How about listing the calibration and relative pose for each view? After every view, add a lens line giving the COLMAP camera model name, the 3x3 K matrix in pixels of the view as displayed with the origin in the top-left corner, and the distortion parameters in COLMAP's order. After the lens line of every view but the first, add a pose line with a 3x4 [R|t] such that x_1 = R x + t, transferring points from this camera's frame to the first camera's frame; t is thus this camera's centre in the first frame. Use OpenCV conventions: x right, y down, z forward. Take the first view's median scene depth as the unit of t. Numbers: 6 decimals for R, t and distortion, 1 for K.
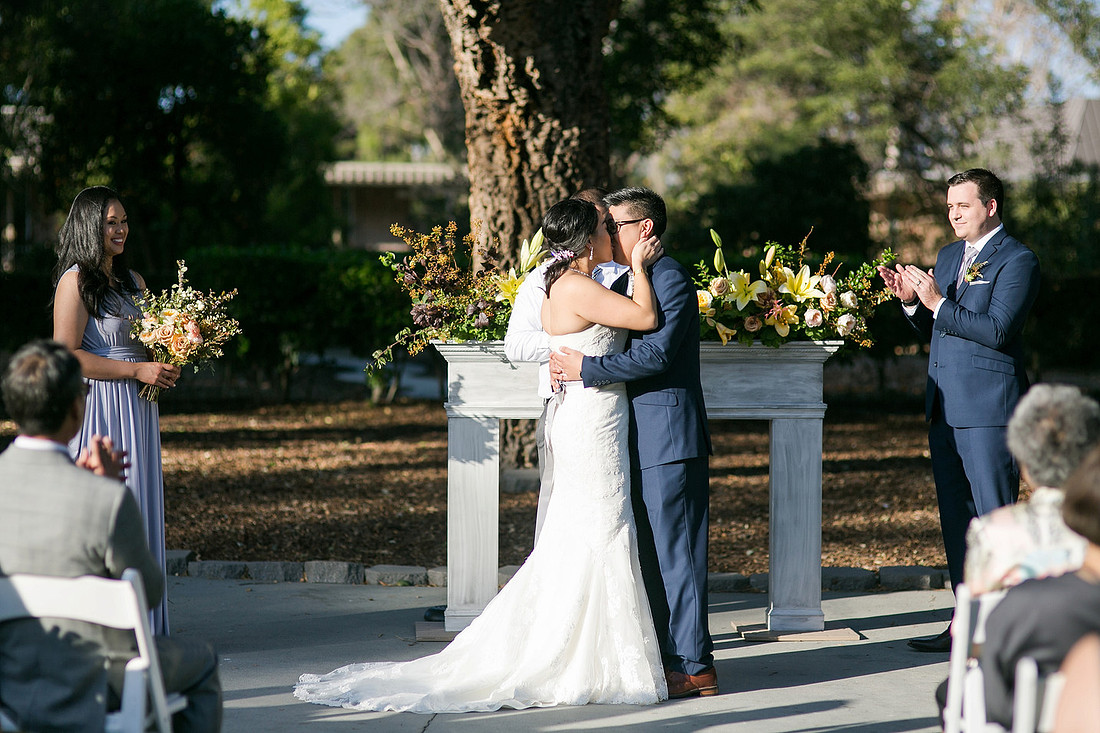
lens RADIAL K [[2702.7, 0, 550.0], [0, 2702.7, 366.5], [0, 0, 1]] dist [-0.040159, -1.184978]
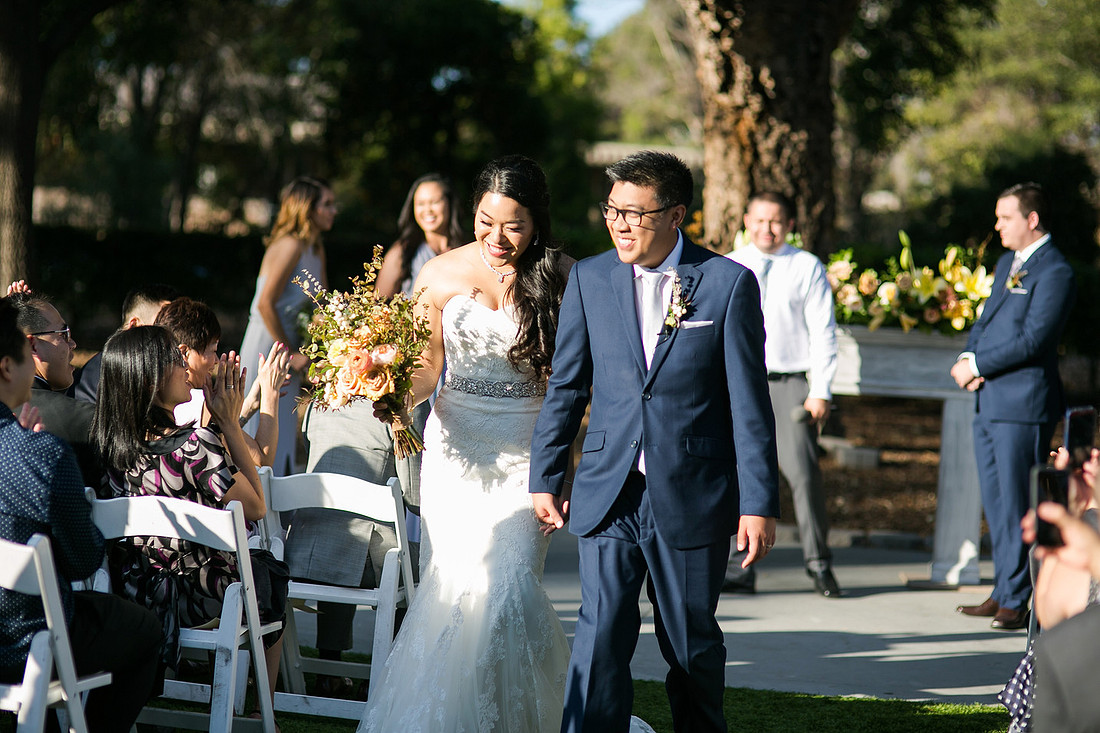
lens RADIAL K [[2702.7, 0, 550.0], [0, 2702.7, 366.5], [0, 0, 1]] dist [-0.040159, -1.184978]
pose [[0.993798, 0.057398, -0.095246, 0.017501], [-0.056642, 0.998338, 0.010622, 0.002305], [0.095697, -0.005161, 0.995397, -0.124316]]
